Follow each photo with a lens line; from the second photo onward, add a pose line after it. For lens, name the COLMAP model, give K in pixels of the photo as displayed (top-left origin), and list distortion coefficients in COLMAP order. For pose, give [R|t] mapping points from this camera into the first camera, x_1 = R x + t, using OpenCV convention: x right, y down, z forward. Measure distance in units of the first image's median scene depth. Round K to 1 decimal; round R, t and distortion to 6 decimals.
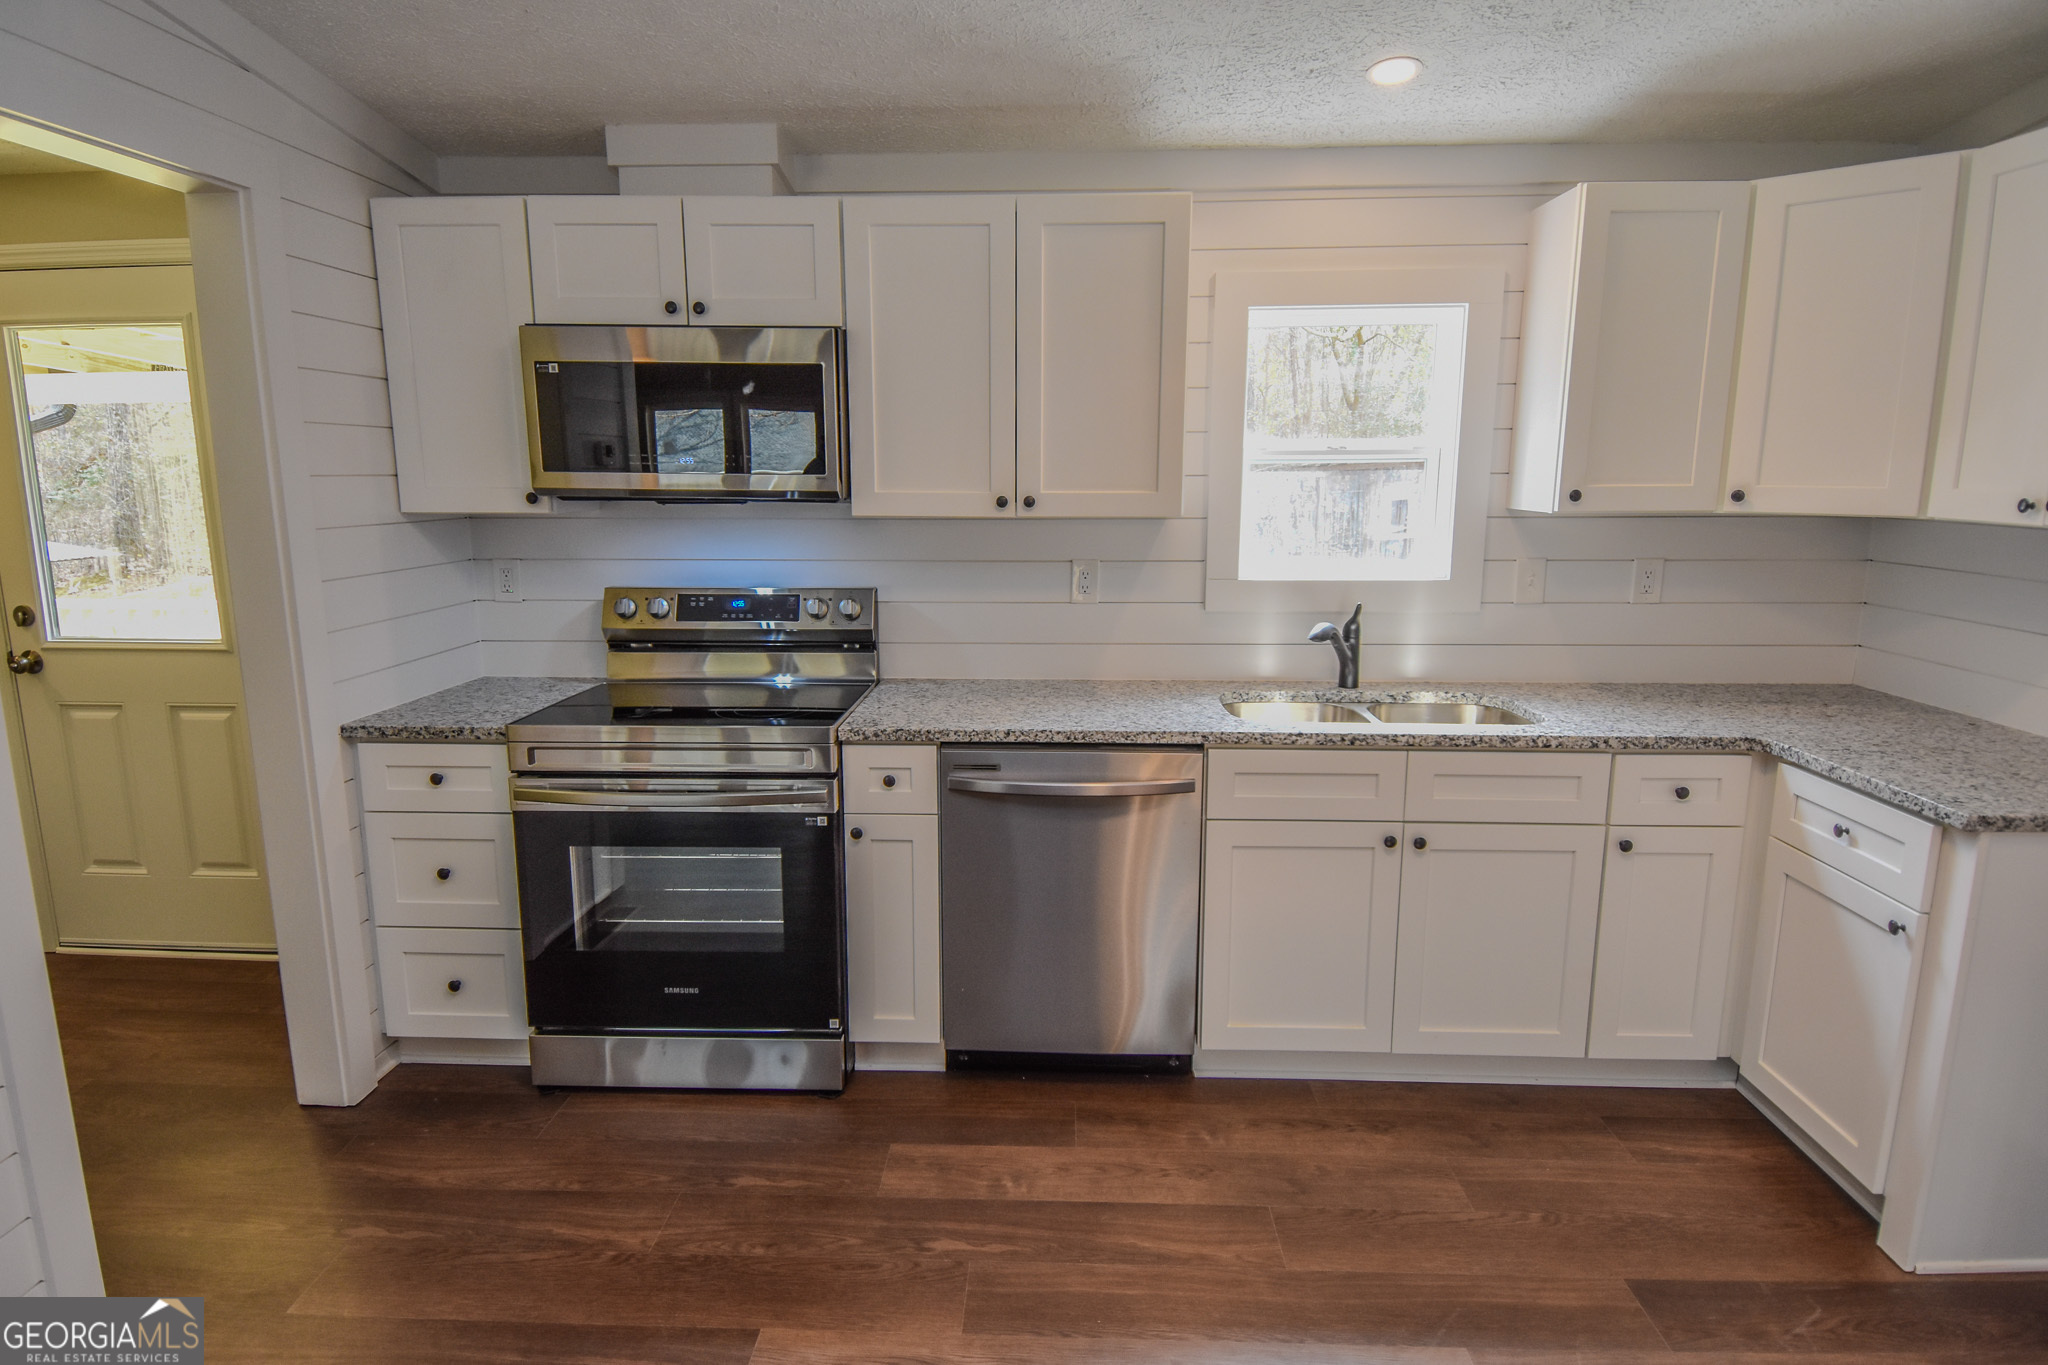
lens RADIAL K [[1083.2, 0, 1028.6], [0, 1083.2, 672.4], [0, 0, 1]] dist [0.059256, -0.063311]
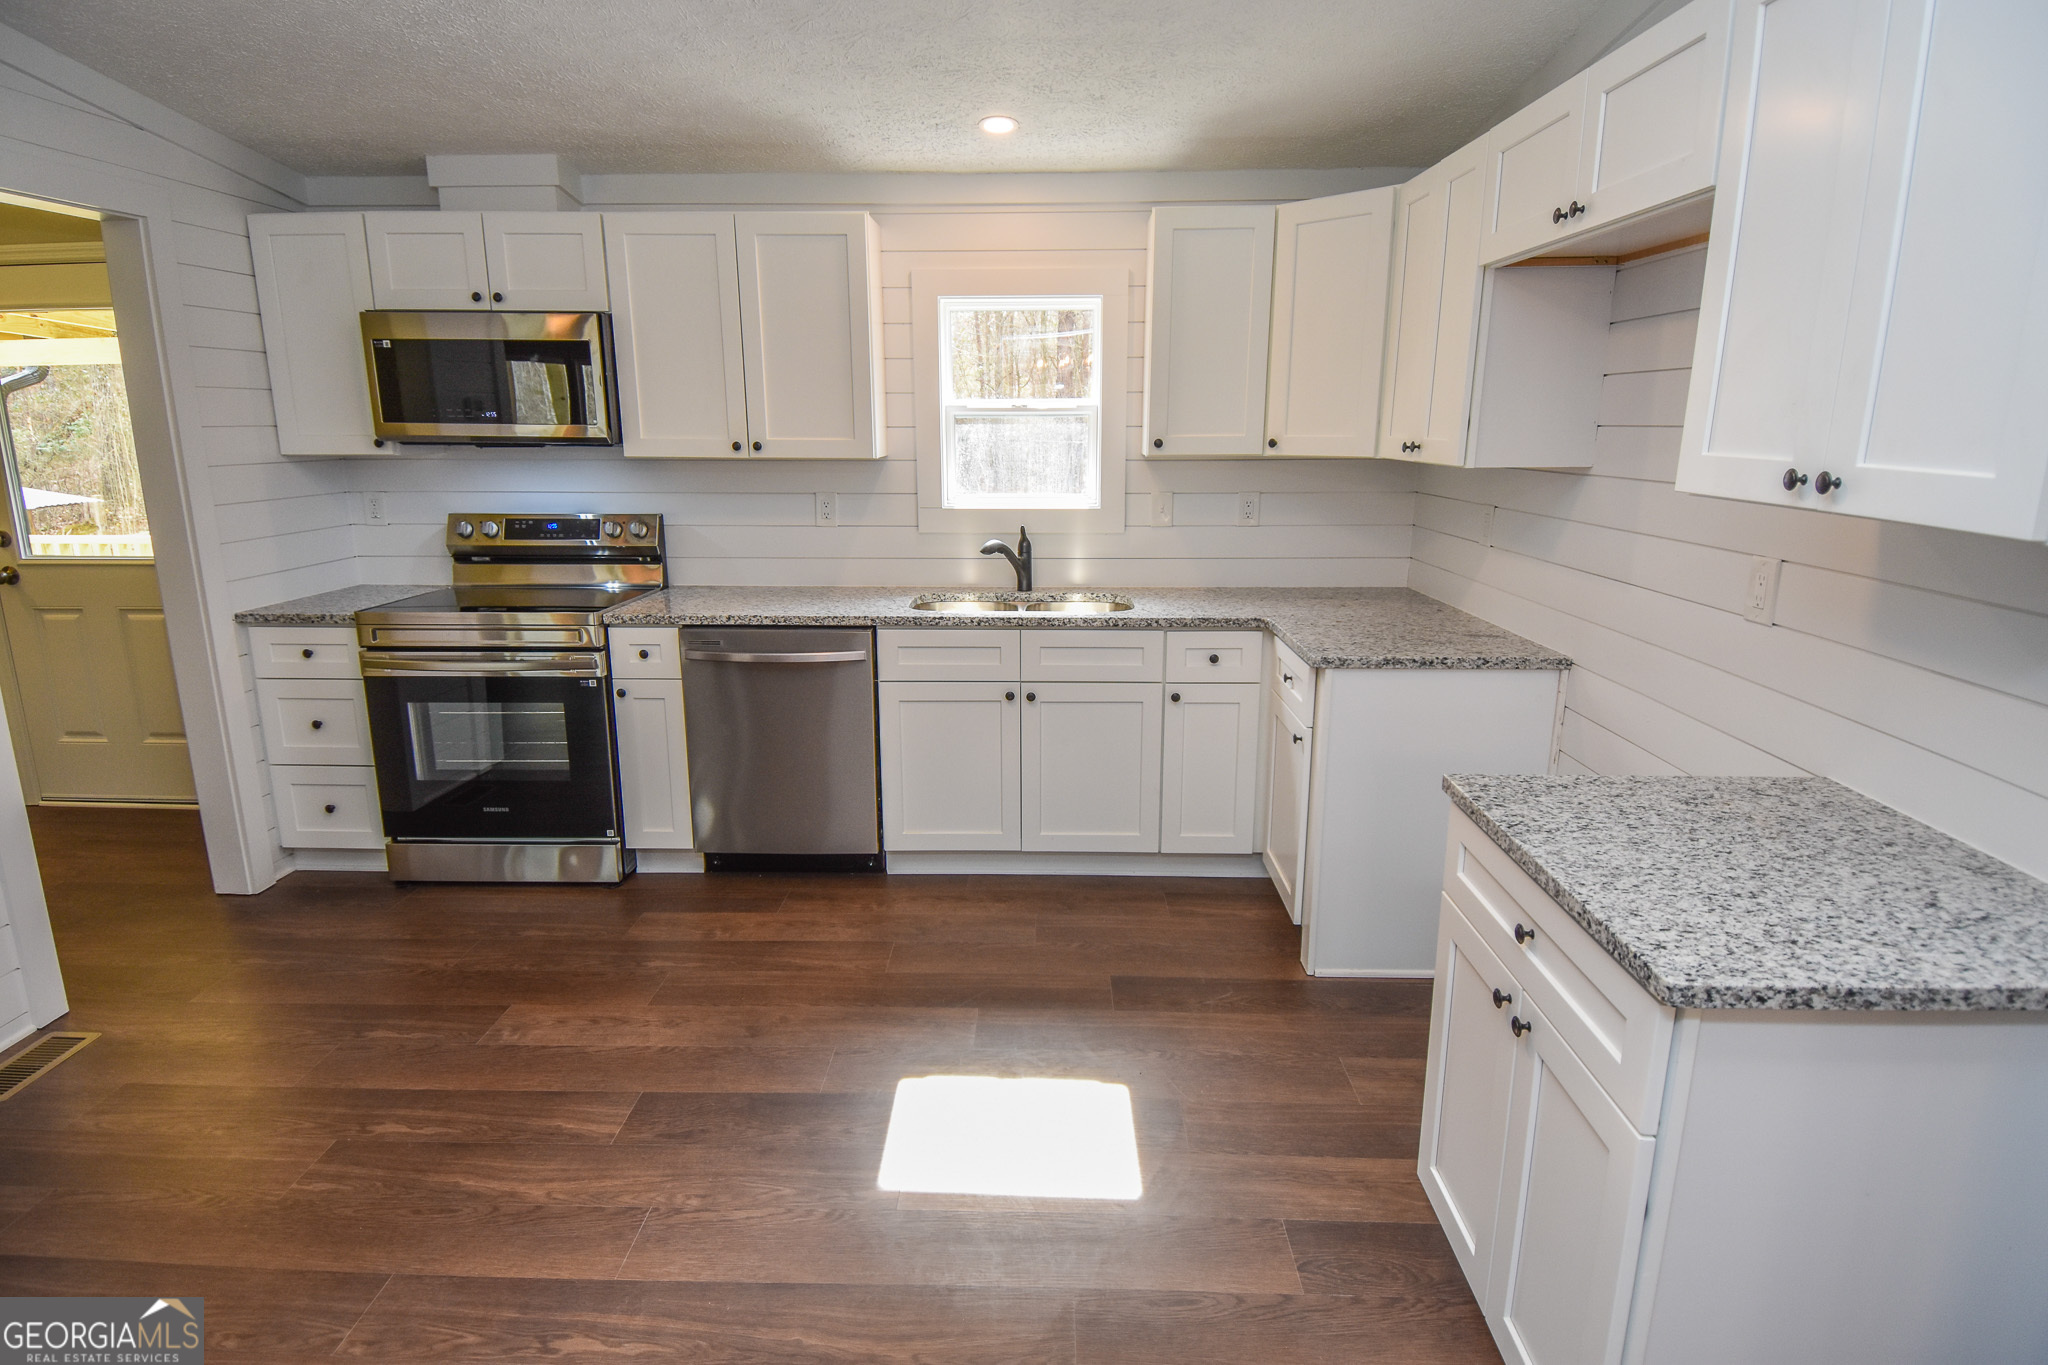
lens RADIAL K [[1050.8, 0, 1028.6], [0, 1050.8, 672.6], [0, 0, 1]] dist [0.046589, -0.045369]
pose [[0.999898, -0.003008, 0.013950, 0.322098], [0.002327, 0.998816, 0.048585, 0.058392], [-0.014079, -0.048548, 0.998722, -0.313164]]
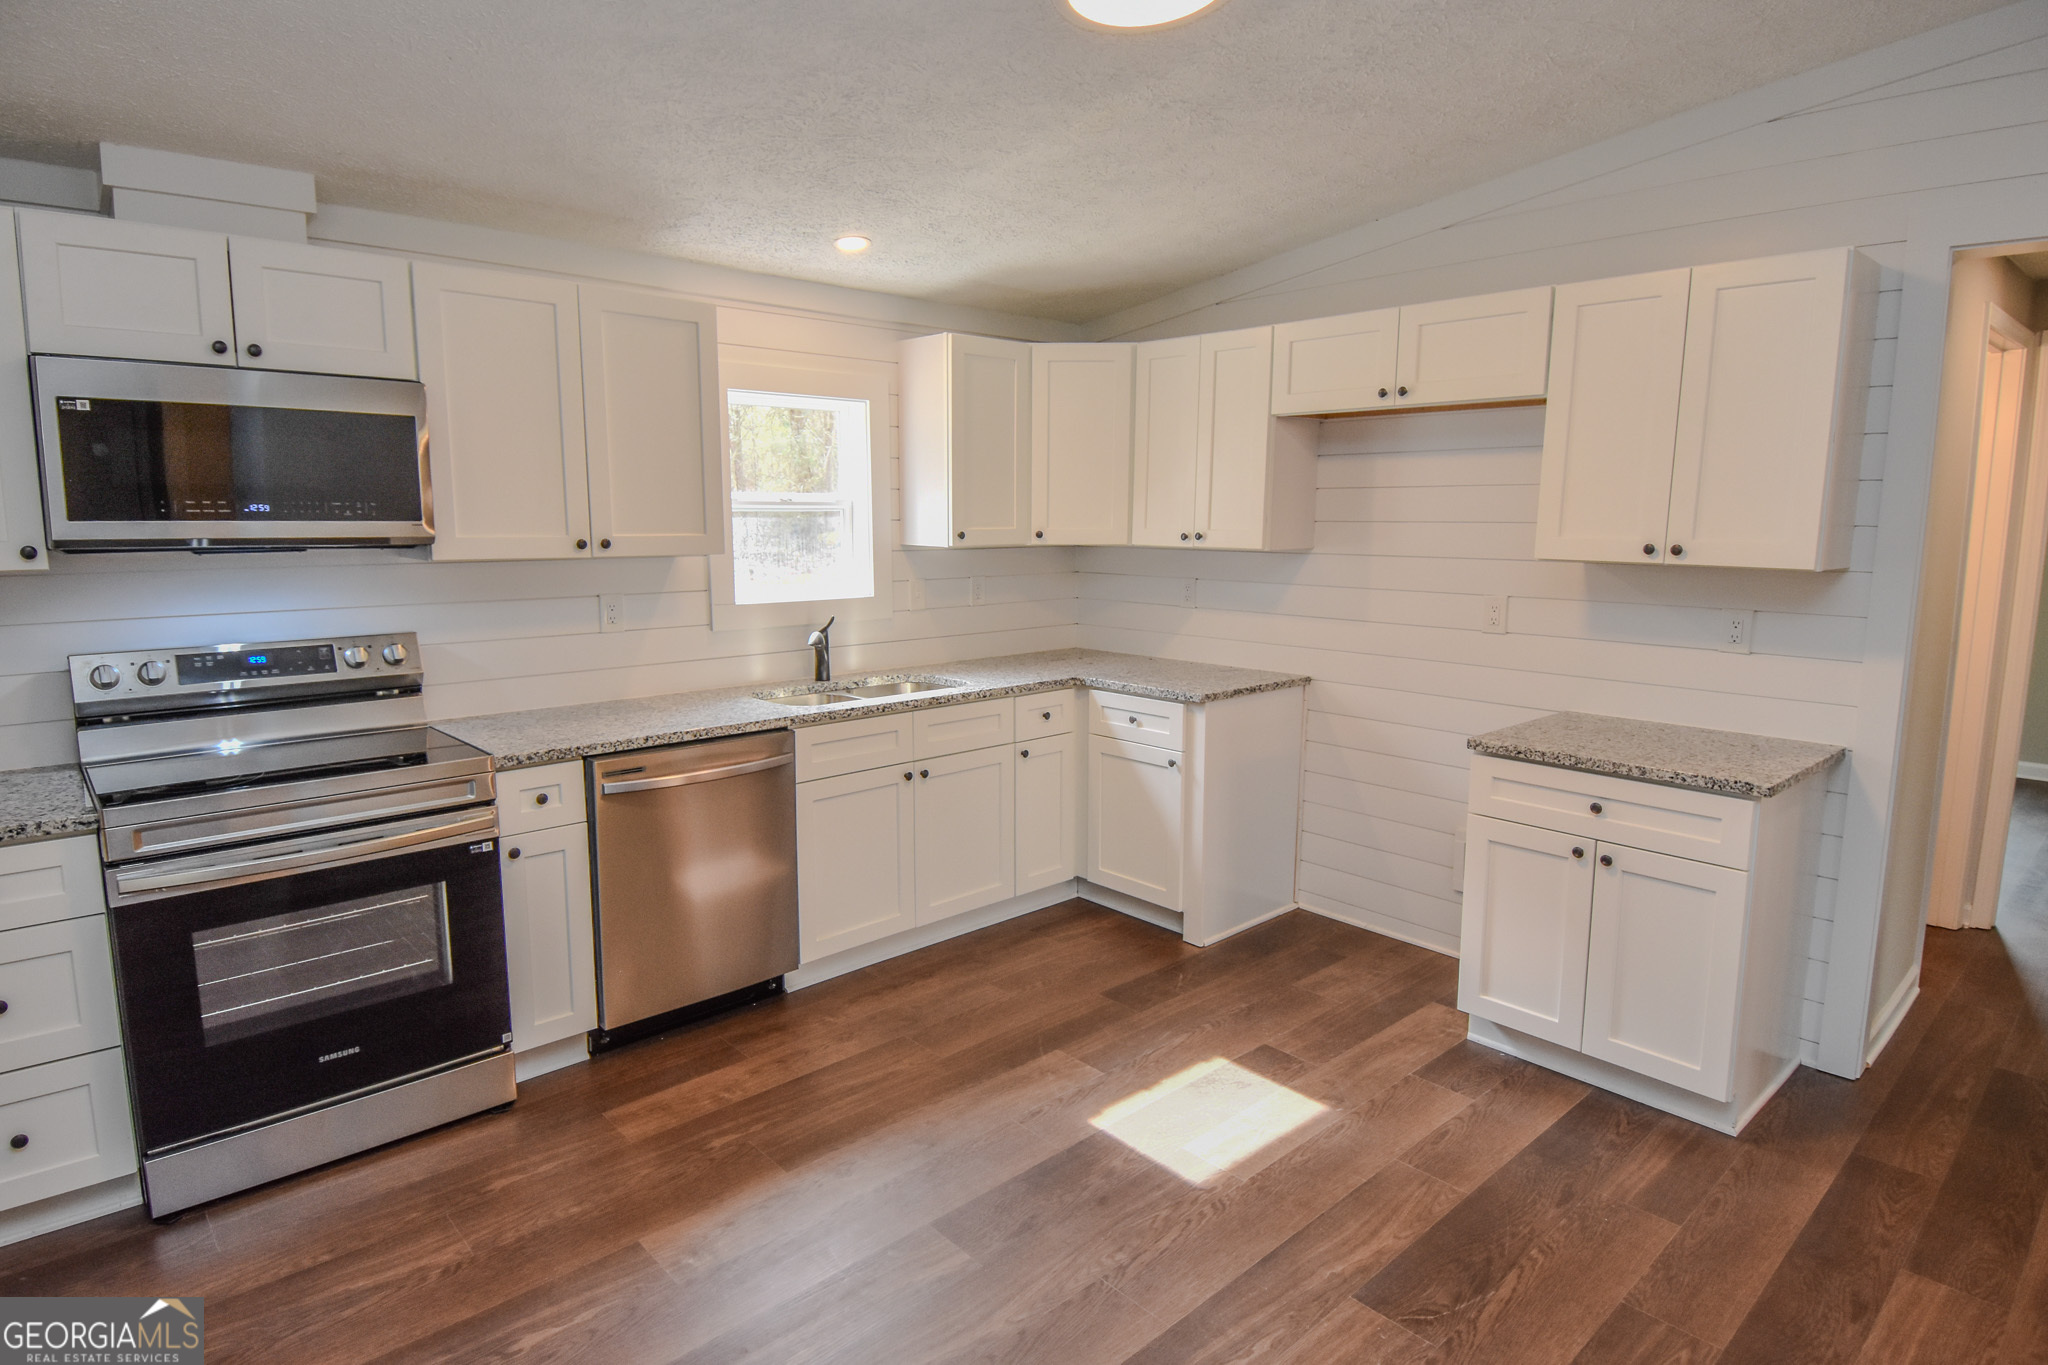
lens RADIAL K [[1095.0, 0, 1011.1], [0, 1095.0, 675.6], [0, 0, 1]] dist [0.047821, -0.057035]
pose [[0.716620, -0.100247, 0.690222, -0.527932], [0.123305, 0.992238, 0.016090, 0.016453], [-0.686477, 0.073577, 0.723419, -0.136352]]
